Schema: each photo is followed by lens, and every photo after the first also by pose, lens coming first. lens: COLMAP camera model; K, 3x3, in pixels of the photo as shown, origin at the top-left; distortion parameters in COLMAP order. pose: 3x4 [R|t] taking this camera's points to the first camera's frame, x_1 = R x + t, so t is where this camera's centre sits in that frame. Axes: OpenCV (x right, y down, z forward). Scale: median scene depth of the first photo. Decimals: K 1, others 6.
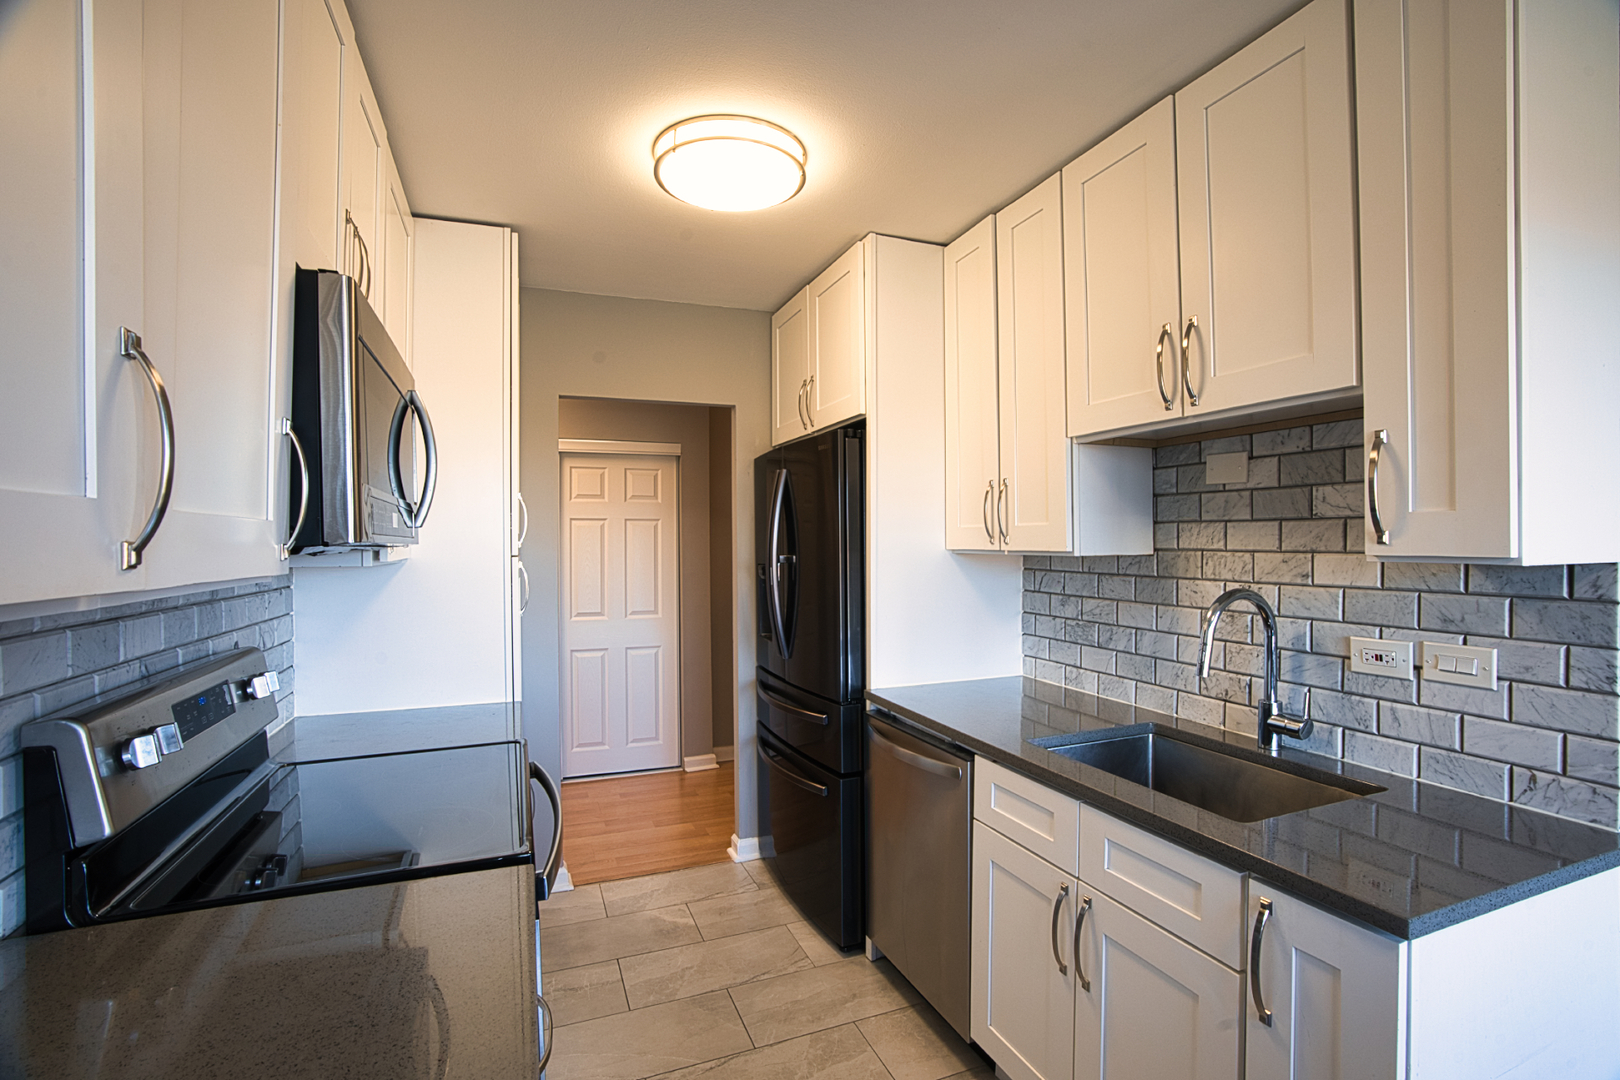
lens RADIAL K [[745.0, 0, 818.4], [0, 745.0, 542.8], [0, 0, 1]] dist [-0.053519, 0.018270]
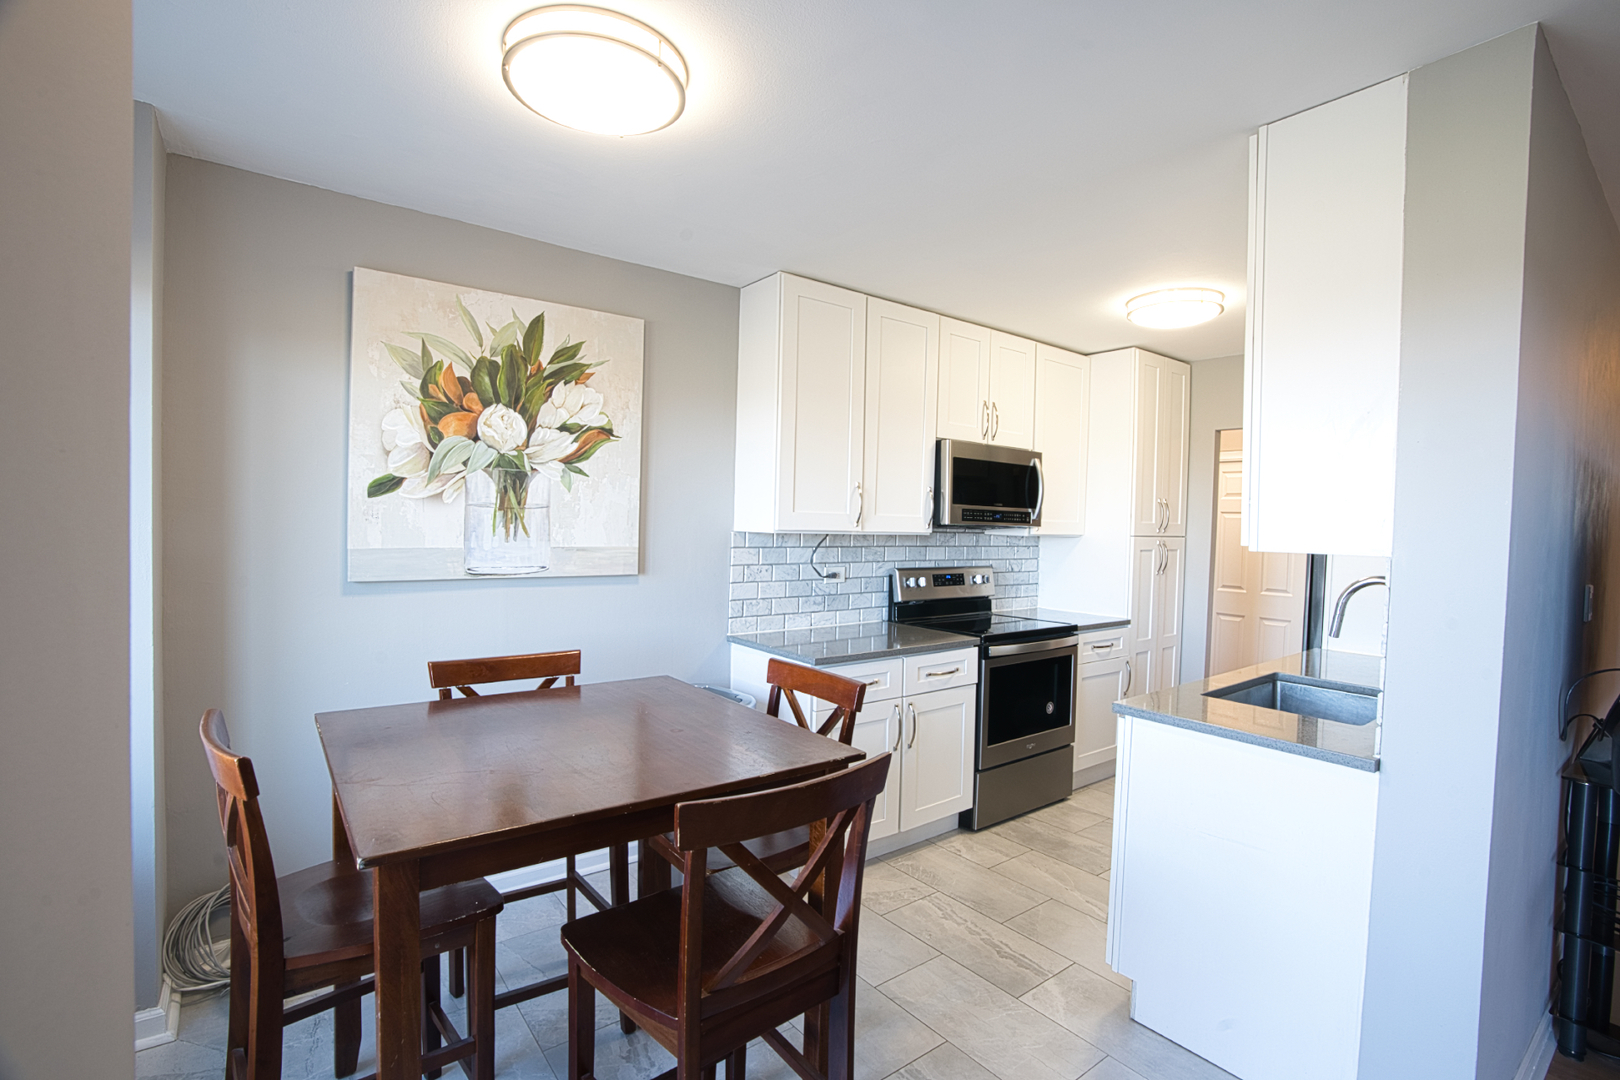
lens RADIAL K [[745.0, 0, 818.3], [0, 745.0, 542.7], [0, 0, 1]] dist [-0.053519, 0.018270]
pose [[0.309286, 0.044628, -0.949921, 0.853541], [-0.028916, 0.998878, 0.037514, -0.009375], [0.950529, 0.015865, 0.310230, -0.206272]]
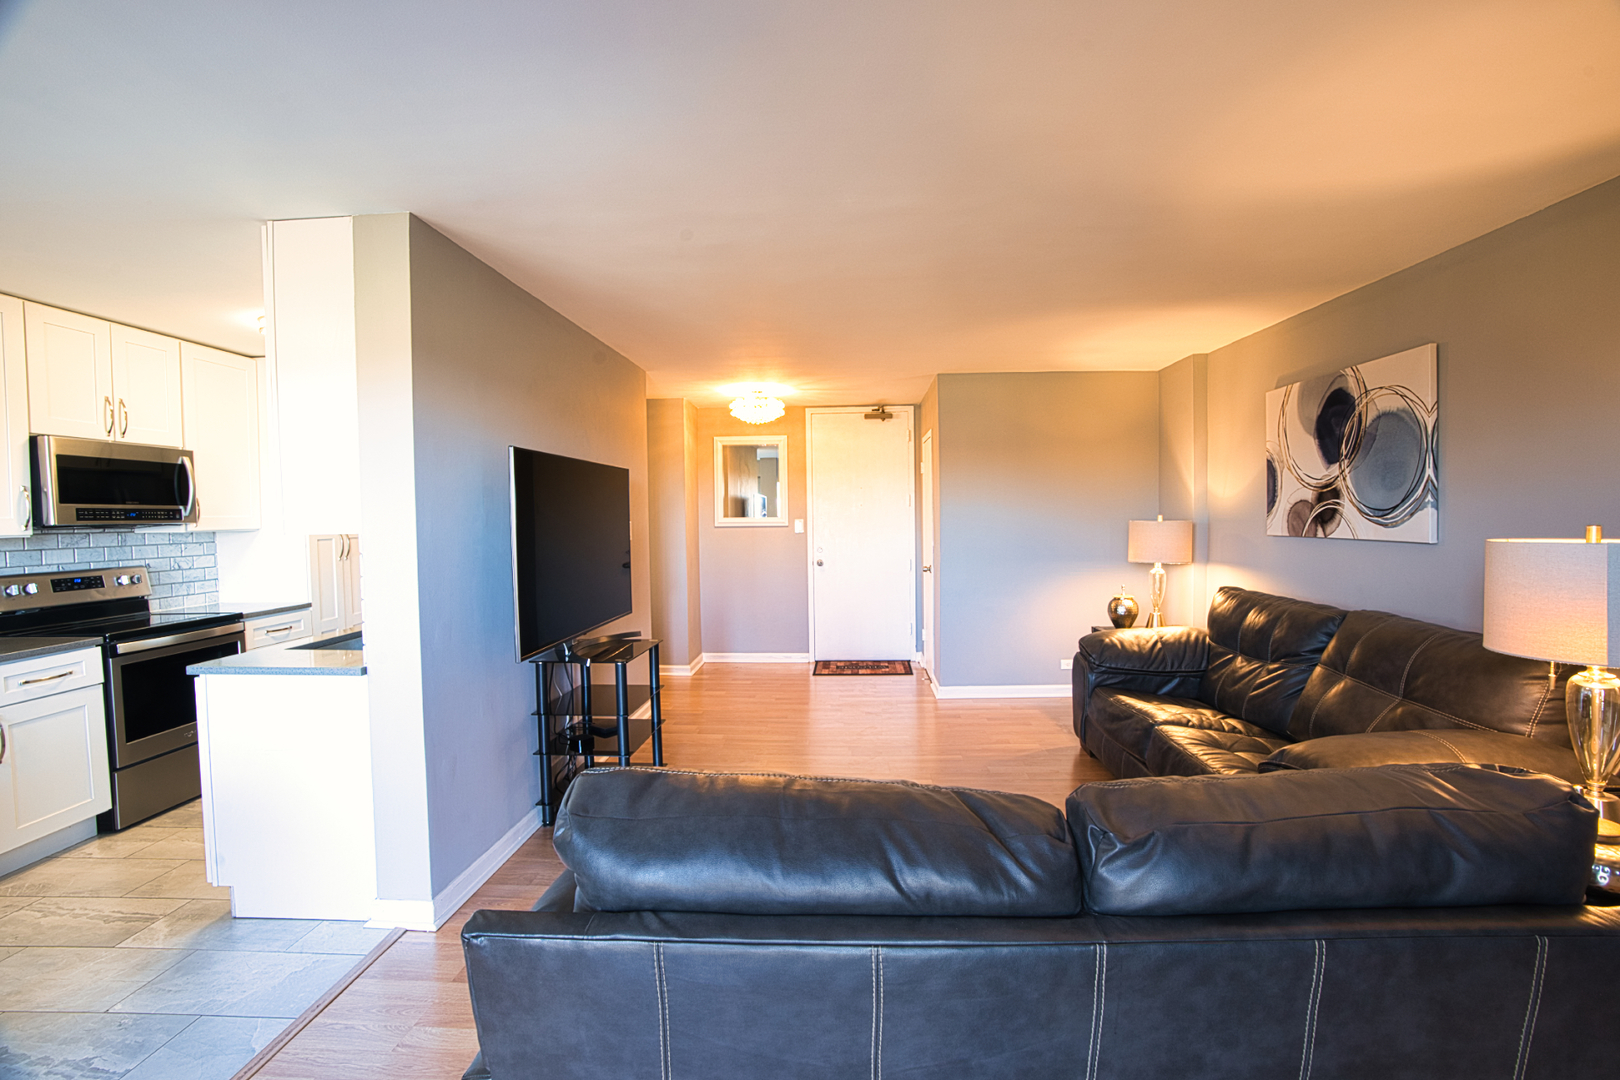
lens RADIAL K [[745.0, 0, 818.0], [0, 745.0, 542.3], [0, 0, 1]] dist [-0.053519, 0.018270]
pose [[0.921001, 0.010944, -0.389406, 1.298886], [0.005813, 0.999108, 0.041827, -0.013023], [0.389516, -0.040787, 0.920116, -0.194628]]
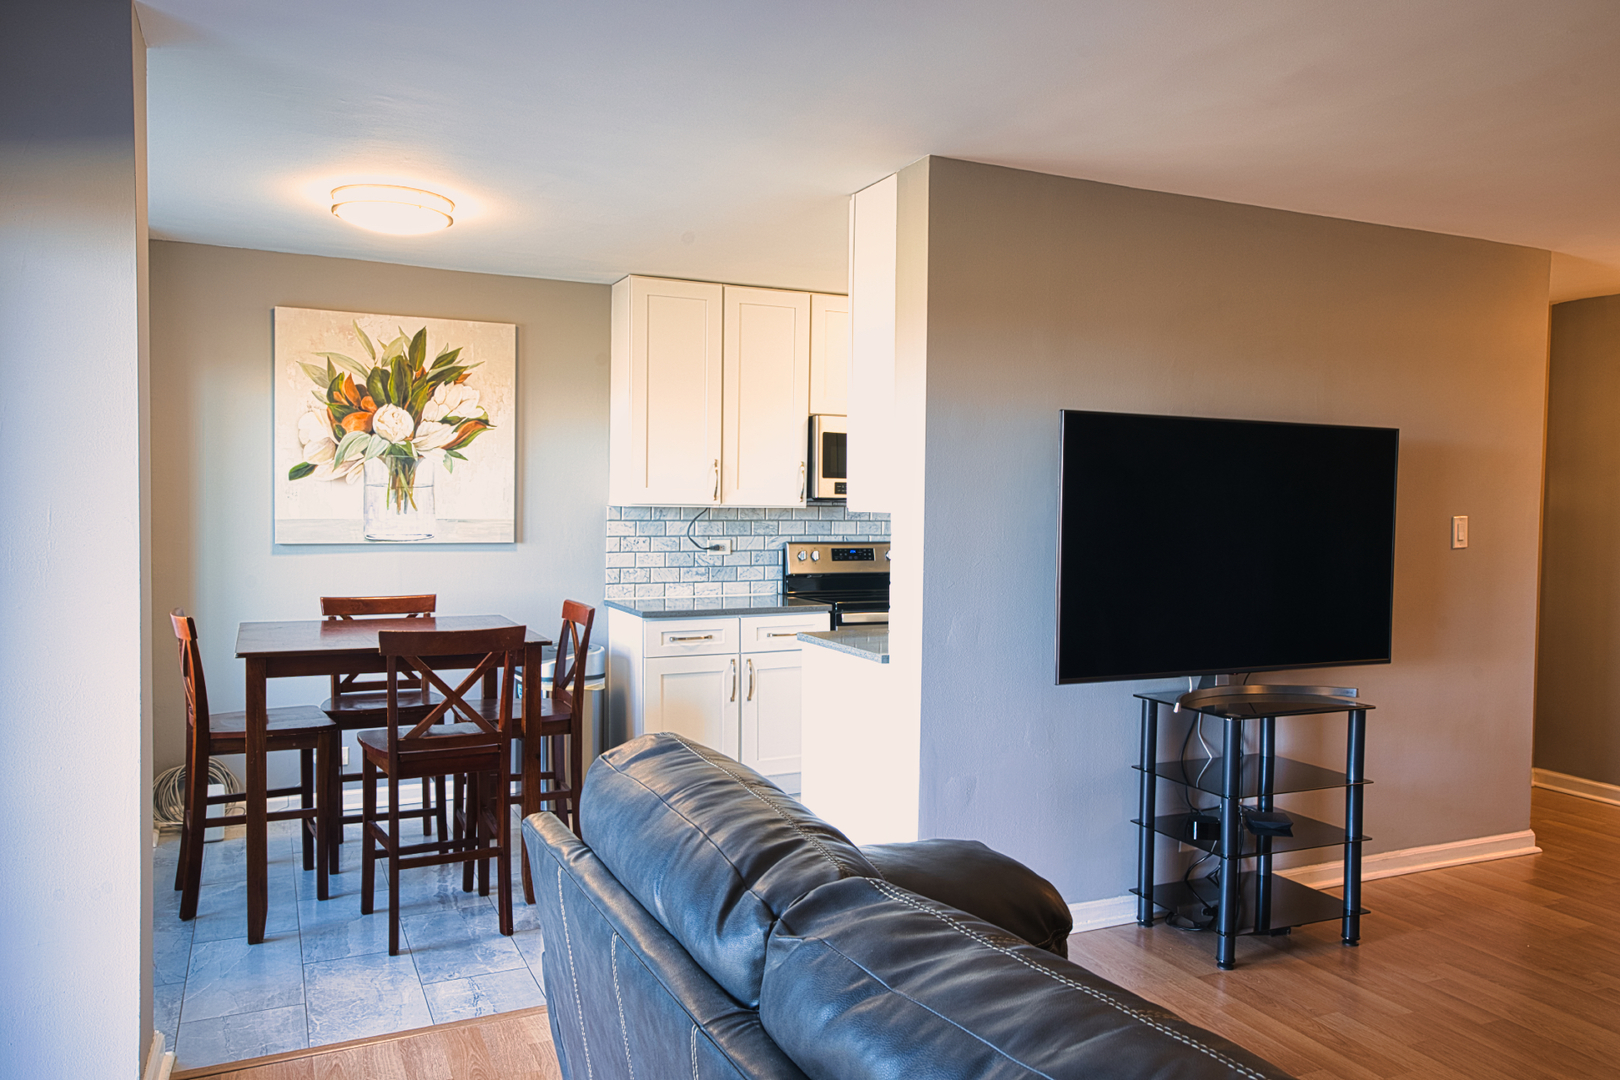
lens RADIAL K [[1198.2, 0, 820.2], [0, 1198.2, 545.6], [0, 0, 1]] dist [0.049007, -0.004731]
pose [[0.087745, 0.049585, -0.994908, 1.791185], [-0.015499, 0.998707, 0.048408, -0.017081], [0.996022, 0.011173, 0.088400, 0.201455]]
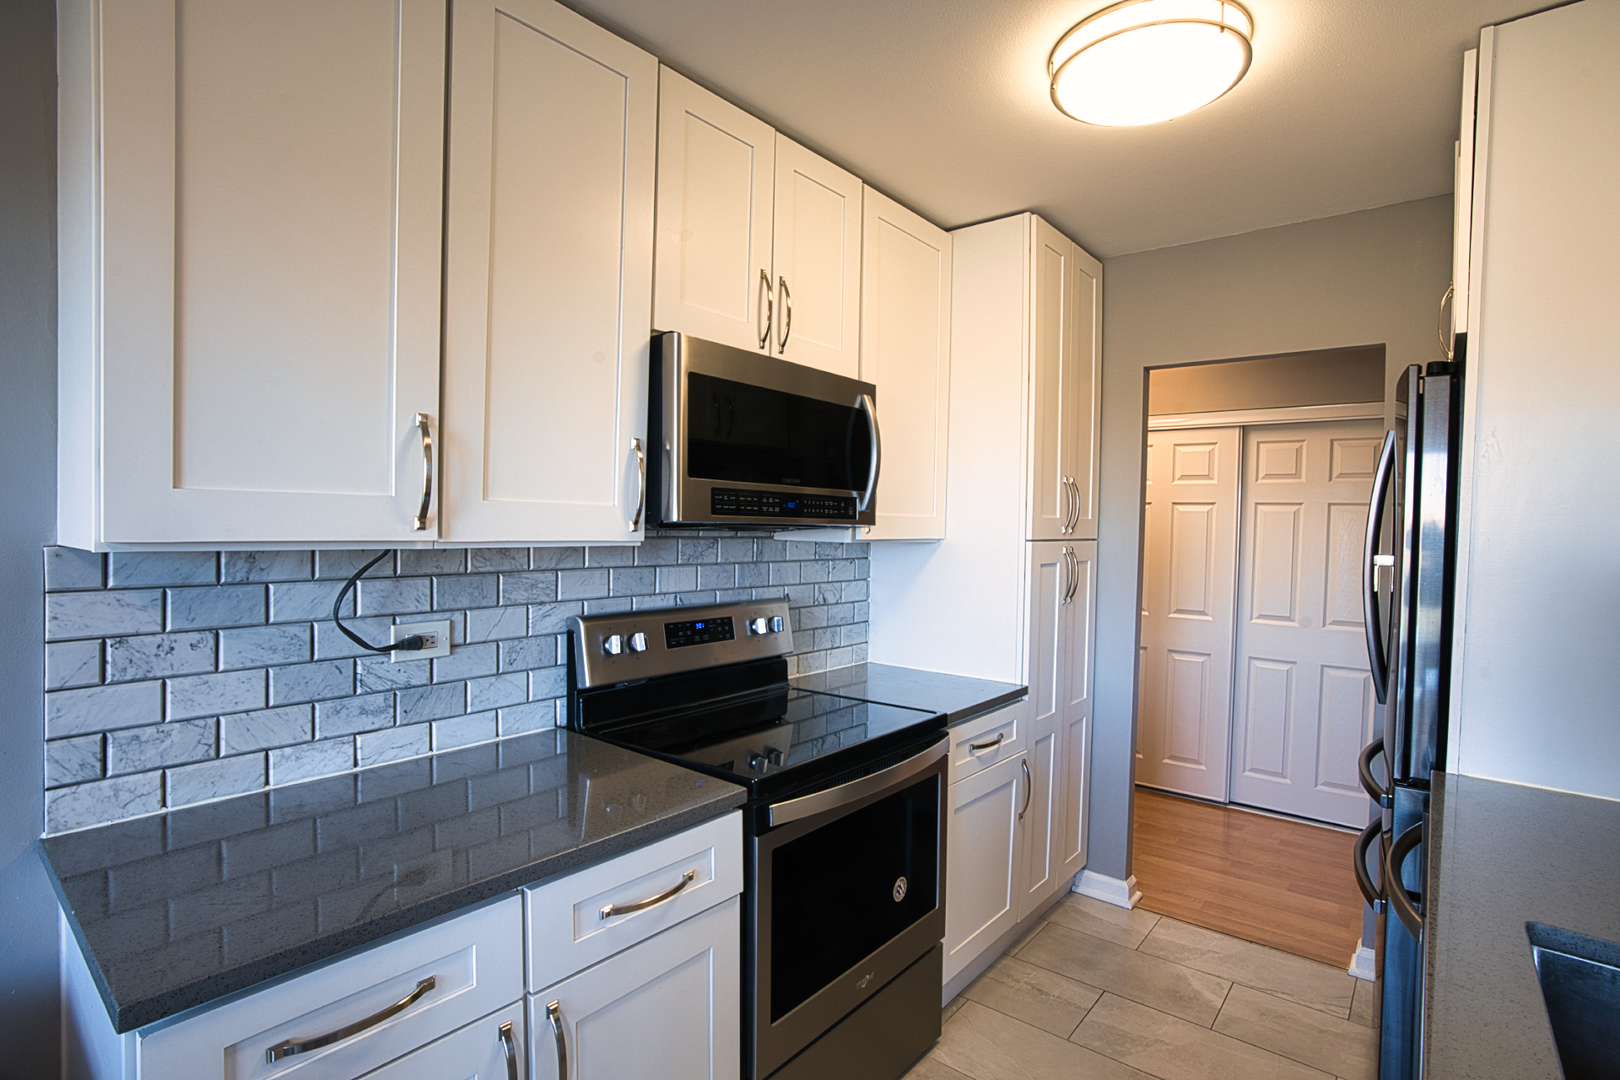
lens RADIAL K [[777.6, 0, 792.4], [0, 777.6, 545.9], [0, 0, 1]] dist [-0.021601, 0.005655]
pose [[0.495658, 0.042949, -0.867455, 0.292295], [-0.023491, 0.999074, 0.036043, -0.004895], [0.868200, 0.002512, 0.496208, 0.165790]]
